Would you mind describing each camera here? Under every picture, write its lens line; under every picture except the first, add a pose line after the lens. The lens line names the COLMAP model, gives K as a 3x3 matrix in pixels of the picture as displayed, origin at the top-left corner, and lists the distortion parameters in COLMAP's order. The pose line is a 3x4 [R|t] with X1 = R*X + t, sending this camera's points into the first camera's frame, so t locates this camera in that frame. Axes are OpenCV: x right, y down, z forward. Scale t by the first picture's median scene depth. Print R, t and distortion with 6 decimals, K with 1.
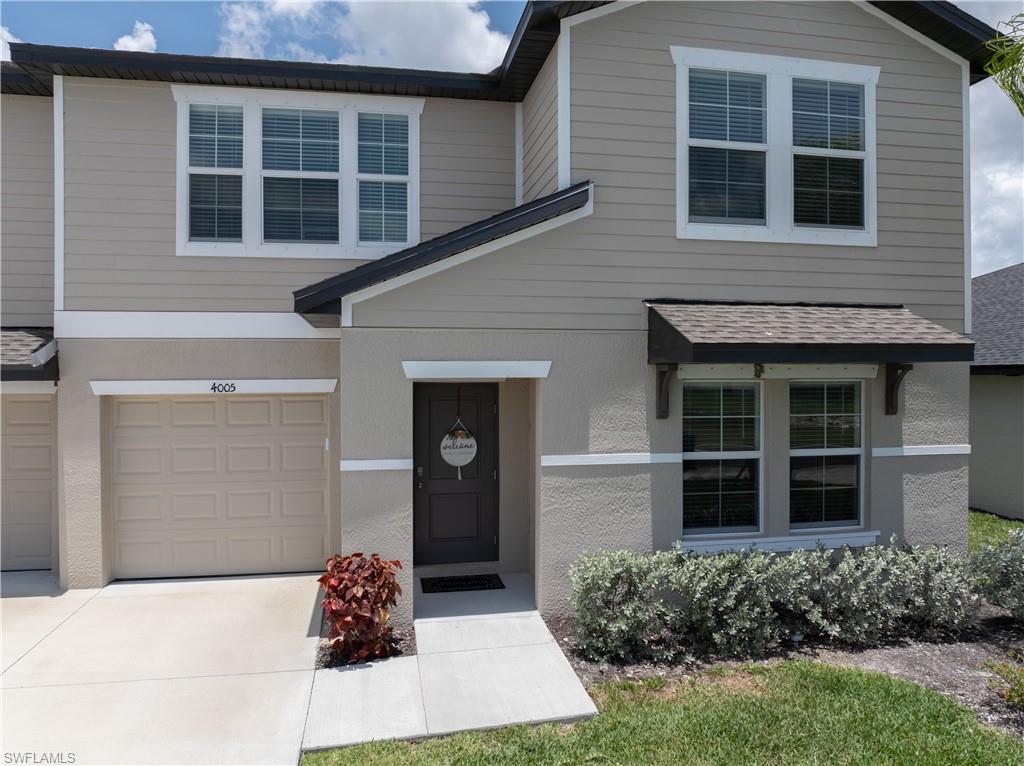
lens RADIAL K [[738.5, 0, 525.2], [0, 738.5, 370.8], [0, 0, 1]] dist [-0.037292, -0.013101]
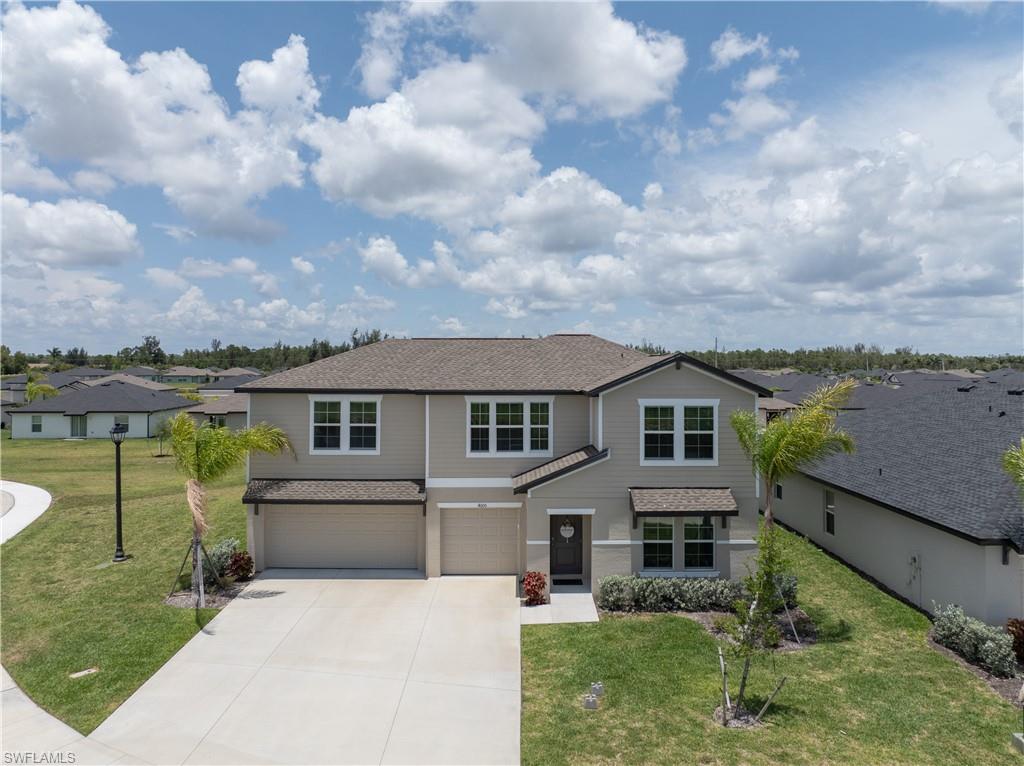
lens RADIAL K [[738.5, 0, 537.1], [0, 738.5, 309.5], [0, 0, 1]] dist [-0.037292, -0.013101]
pose [[0.984894, -0.006259, -0.173046, 0.313566], [-0.004981, 0.997909, -0.064441, -0.609210], [0.173087, 0.064330, 0.982803, -1.972936]]
